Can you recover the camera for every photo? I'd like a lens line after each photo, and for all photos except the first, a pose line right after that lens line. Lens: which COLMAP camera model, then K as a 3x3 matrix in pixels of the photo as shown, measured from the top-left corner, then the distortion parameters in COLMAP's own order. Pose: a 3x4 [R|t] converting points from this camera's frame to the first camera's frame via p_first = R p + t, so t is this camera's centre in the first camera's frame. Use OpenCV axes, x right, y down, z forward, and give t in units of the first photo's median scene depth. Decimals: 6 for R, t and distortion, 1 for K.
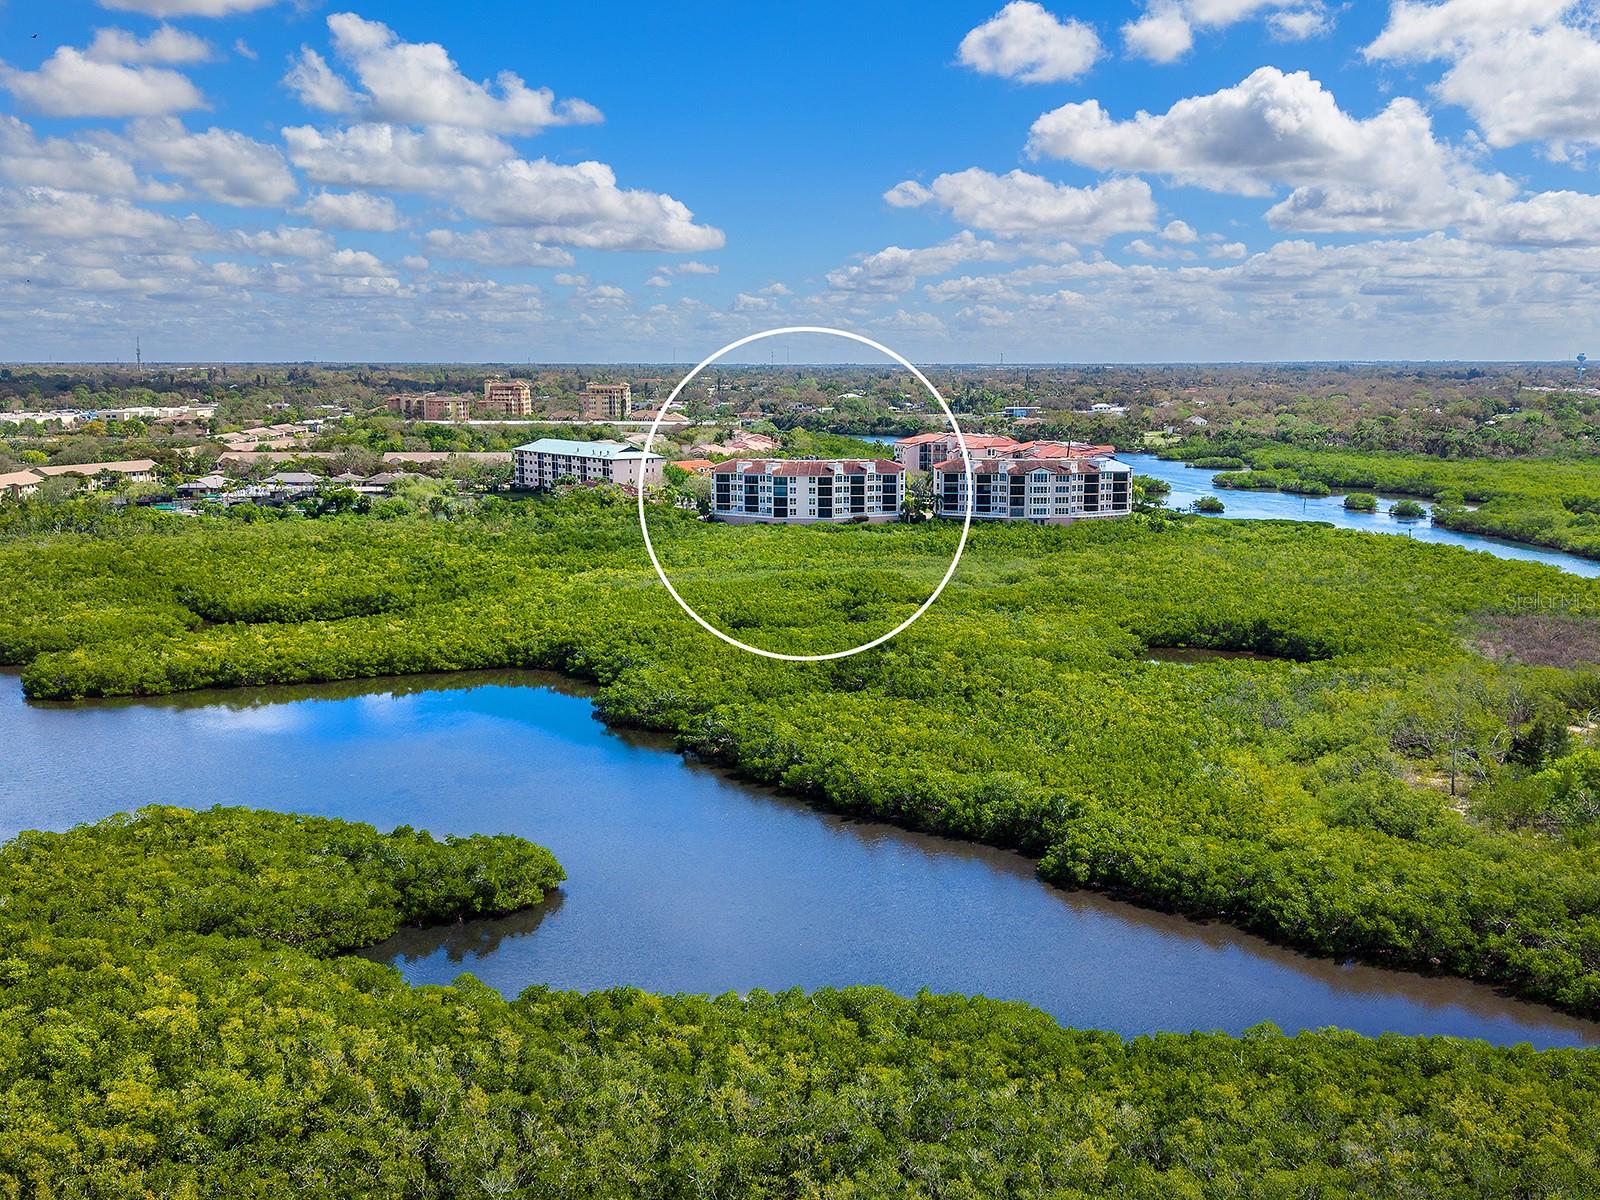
lens RADIAL K [[1580.0, 0, 800.0], [0, 1580.0, 600.0], [0, 0, 1]] dist [0.188374, -0.469354]
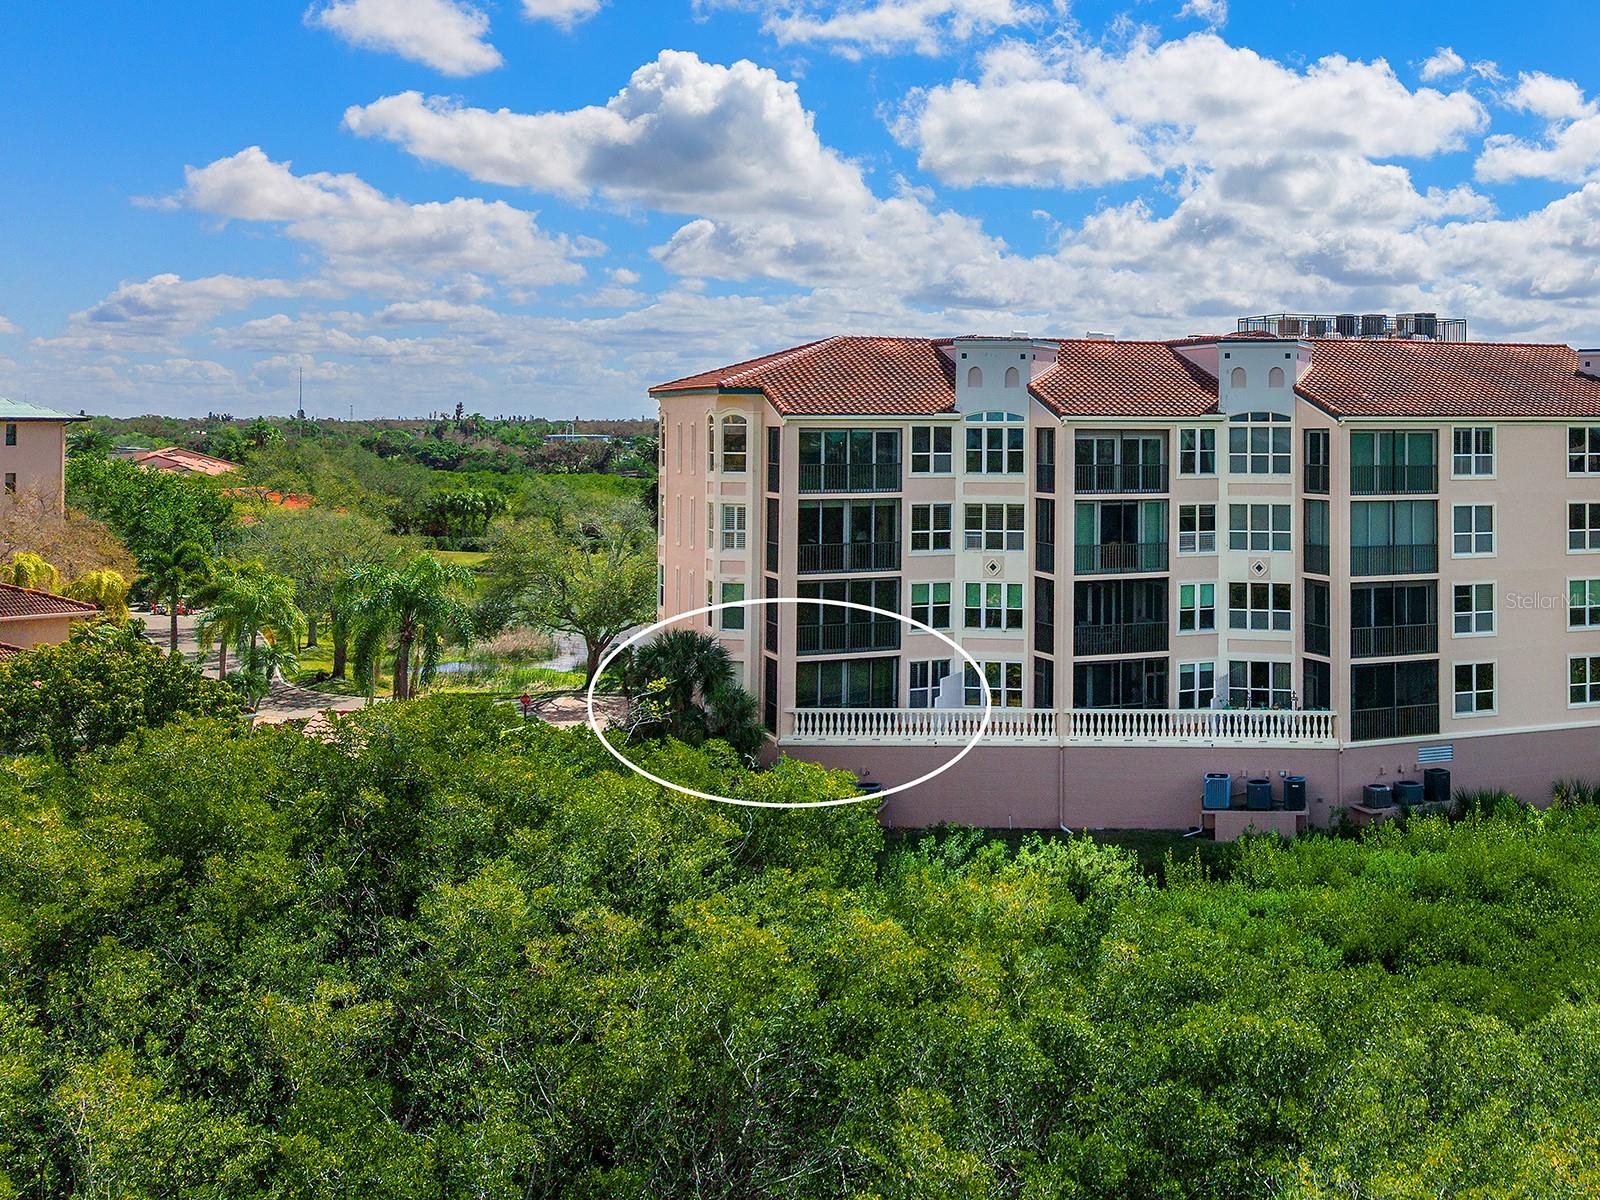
lens RADIAL K [[1580.0, 0, 800.0], [0, 1580.0, 600.0], [0, 0, 1]] dist [0.188374, -0.469354]
pose [[0.889234, -0.043880, 0.455344, -0.085564], [0.071702, 0.996455, -0.044002, -0.044704], [-0.451799, 0.071777, 0.889228, 0.660393]]
